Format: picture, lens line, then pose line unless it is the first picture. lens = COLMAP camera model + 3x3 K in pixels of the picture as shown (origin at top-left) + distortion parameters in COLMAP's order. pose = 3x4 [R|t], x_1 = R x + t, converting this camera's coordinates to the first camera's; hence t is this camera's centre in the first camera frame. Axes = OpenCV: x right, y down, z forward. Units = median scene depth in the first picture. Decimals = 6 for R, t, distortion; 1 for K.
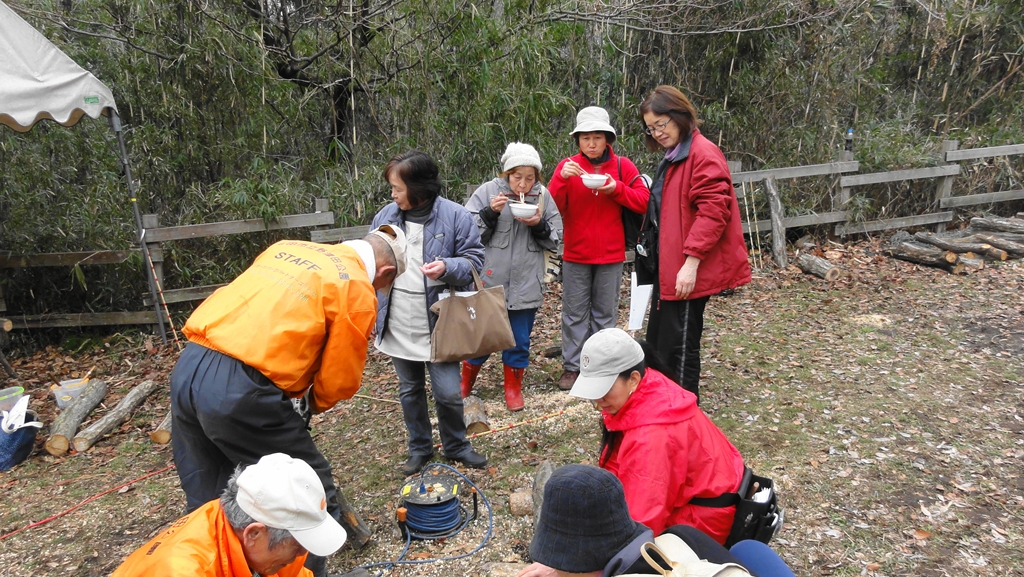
lens RADIAL K [[730.4, 0, 512.0], [0, 730.4, 288.5], [0, 0, 1]] dist [-0.005655, 0.009548]
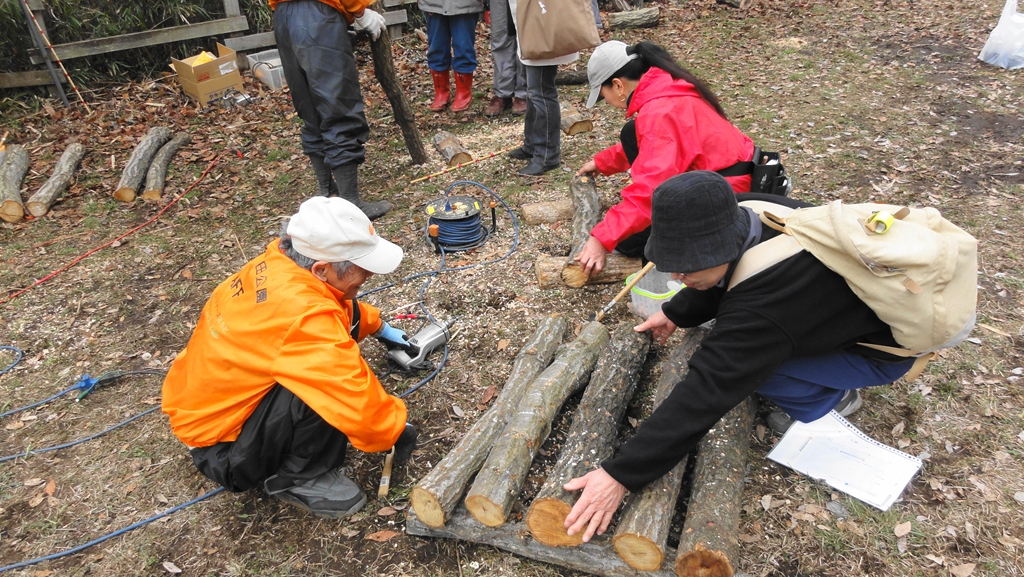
lens RADIAL K [[730.4, 0, 512.0], [0, 730.4, 288.5], [0, 0, 1]] dist [-0.005655, 0.009548]
pose [[0.980259, -0.100466, 0.170291, -0.159276], [0.042744, 0.948597, 0.313587, 0.041242], [-0.193043, -0.300118, 0.934165, -0.032515]]
